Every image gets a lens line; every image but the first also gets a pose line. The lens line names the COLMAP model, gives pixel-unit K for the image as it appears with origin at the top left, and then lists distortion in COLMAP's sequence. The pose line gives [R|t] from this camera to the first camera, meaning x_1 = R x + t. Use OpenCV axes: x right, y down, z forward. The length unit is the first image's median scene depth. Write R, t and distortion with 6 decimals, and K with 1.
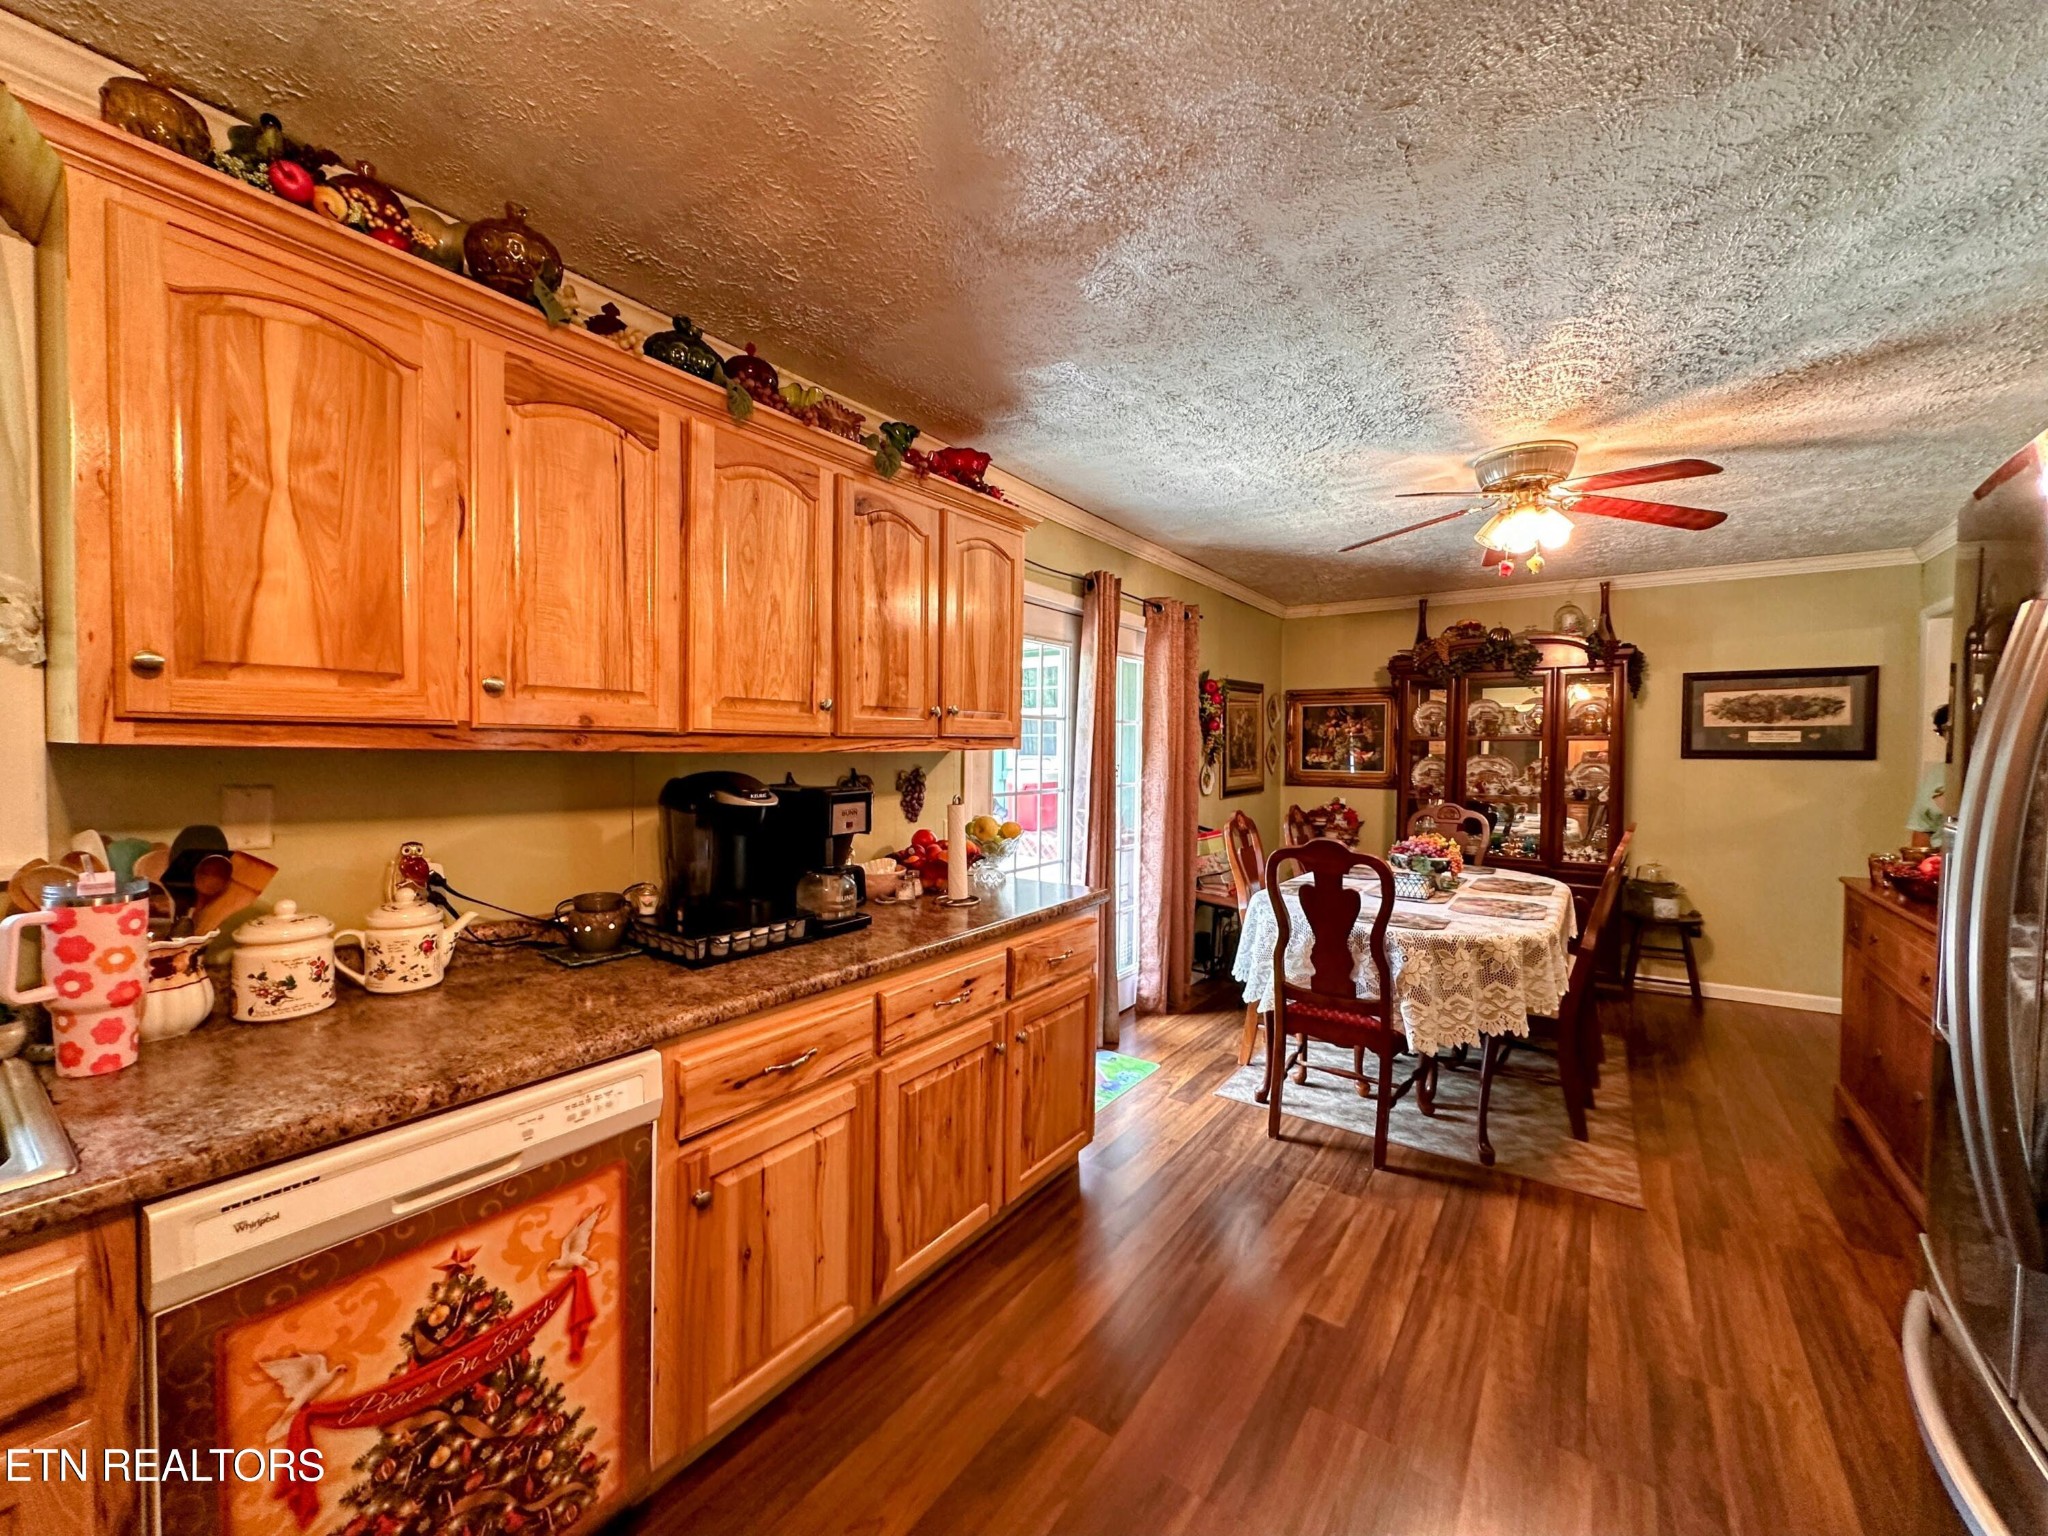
lens RADIAL K [[816.0, 0, 1023.4], [0, 816.0, 768.1], [0, 0, 1]] dist [-0.002701, 0.000517]
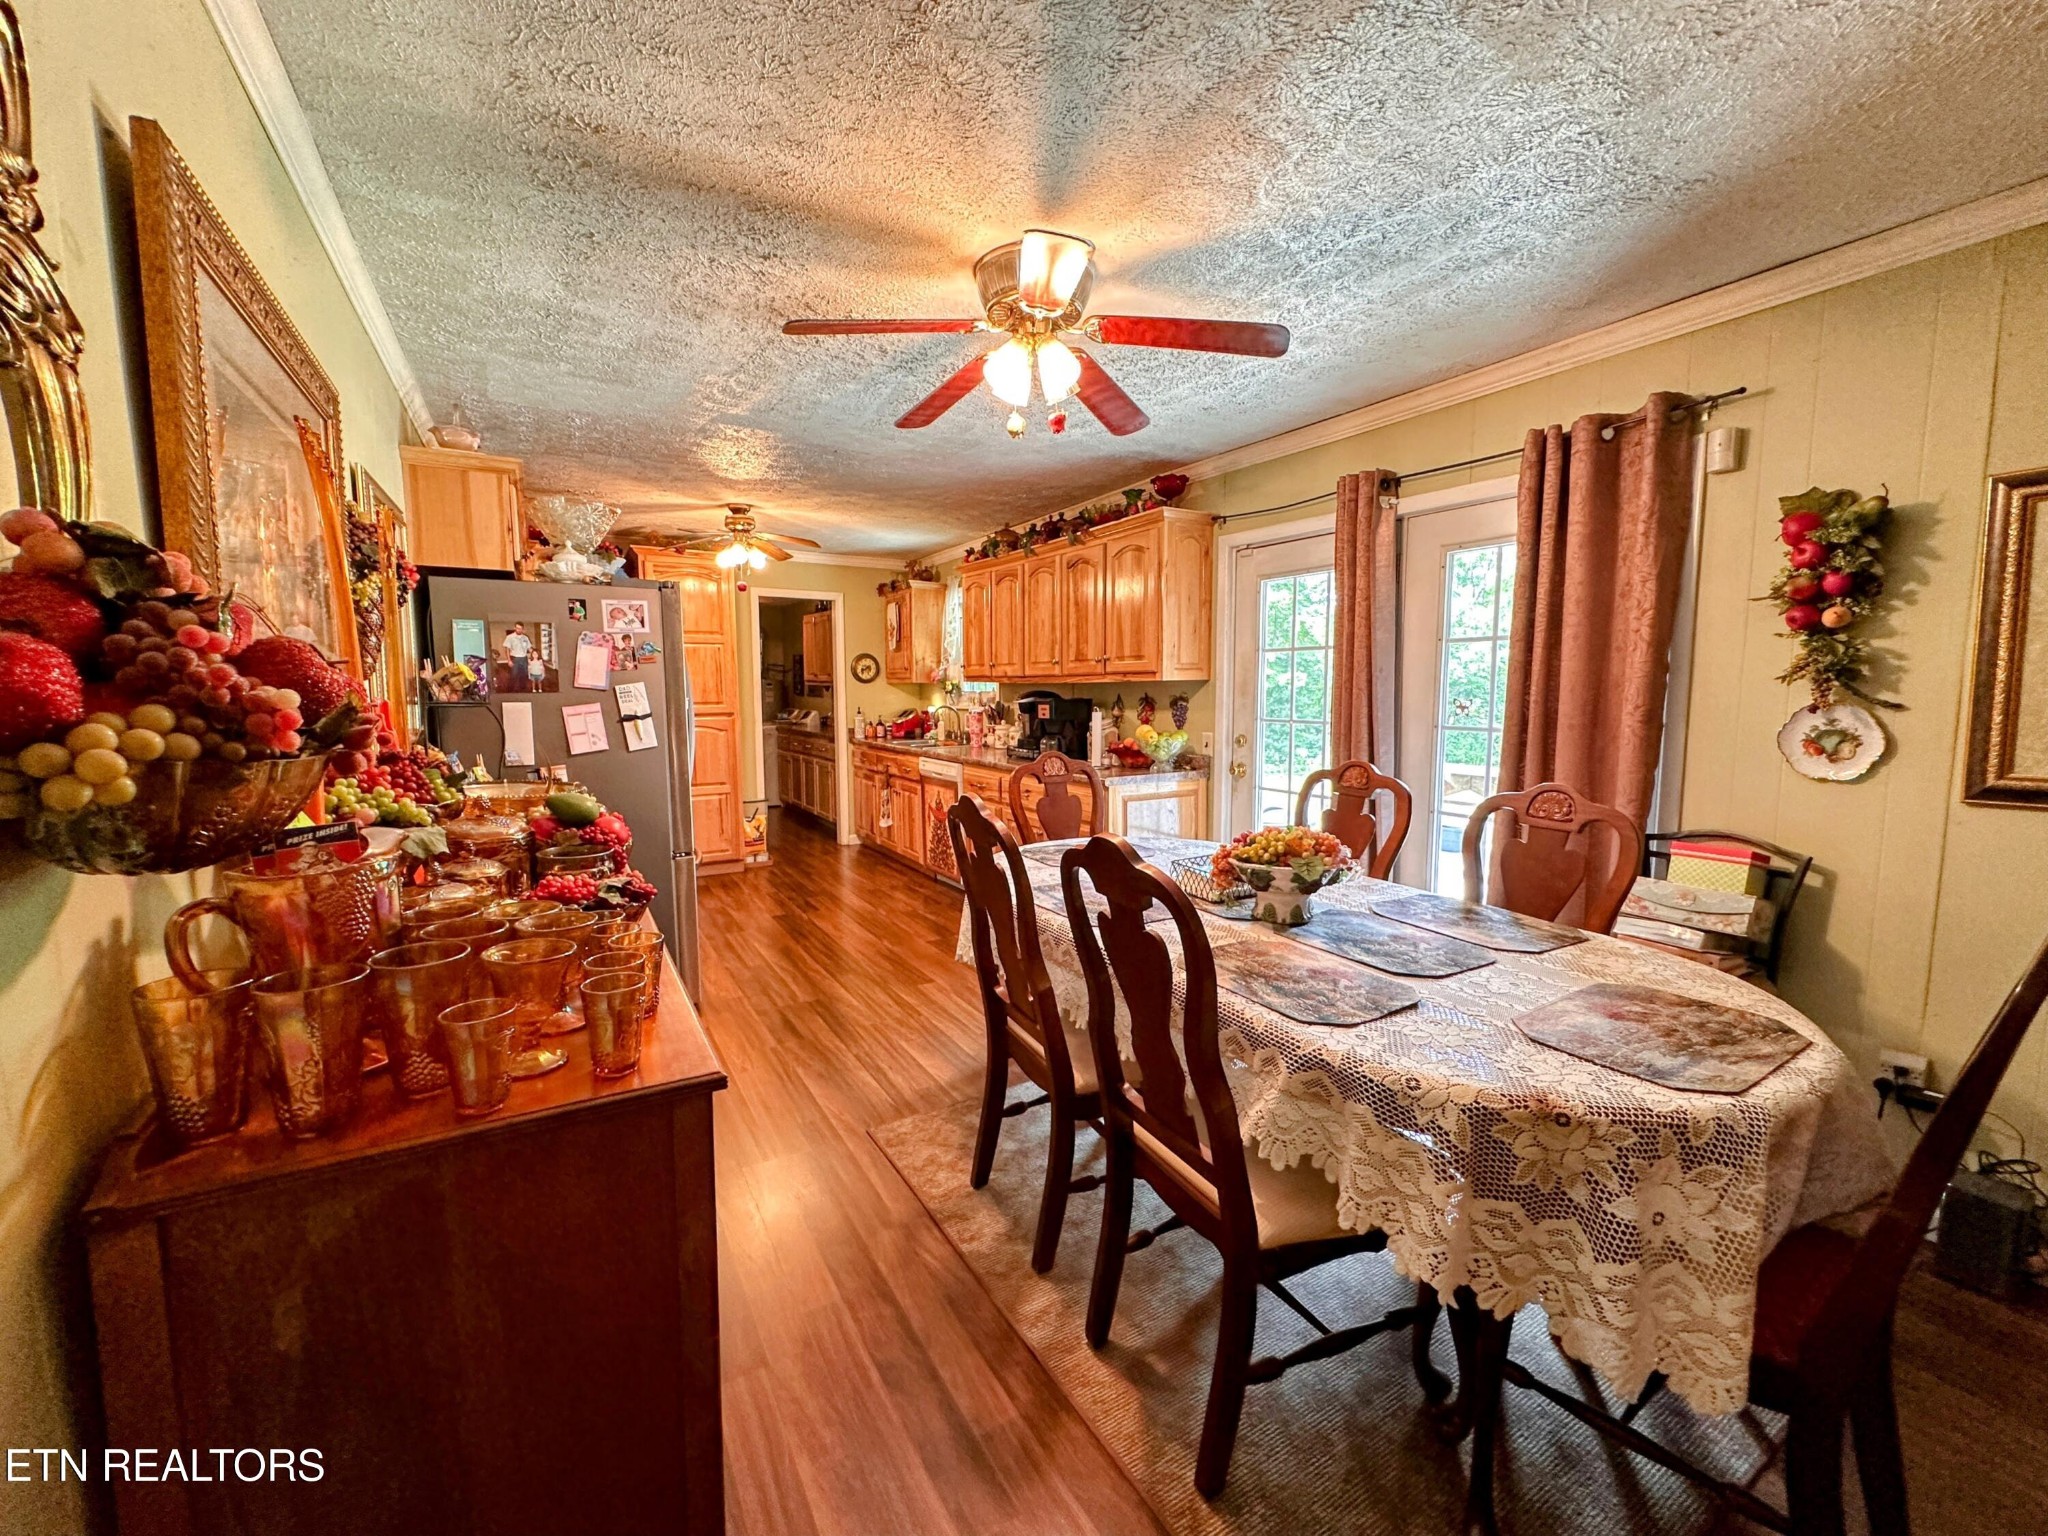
lens RADIAL K [[816.0, 0, 1023.4], [0, 816.0, 768.1], [0, 0, 1]] dist [-0.002701, 0.000517]
pose [[-0.412016, 0.079728, -0.907682, 1.816465], [-0.021166, 0.995058, 0.097011, -0.002476], [0.910931, 0.059182, -0.408292, 1.814311]]
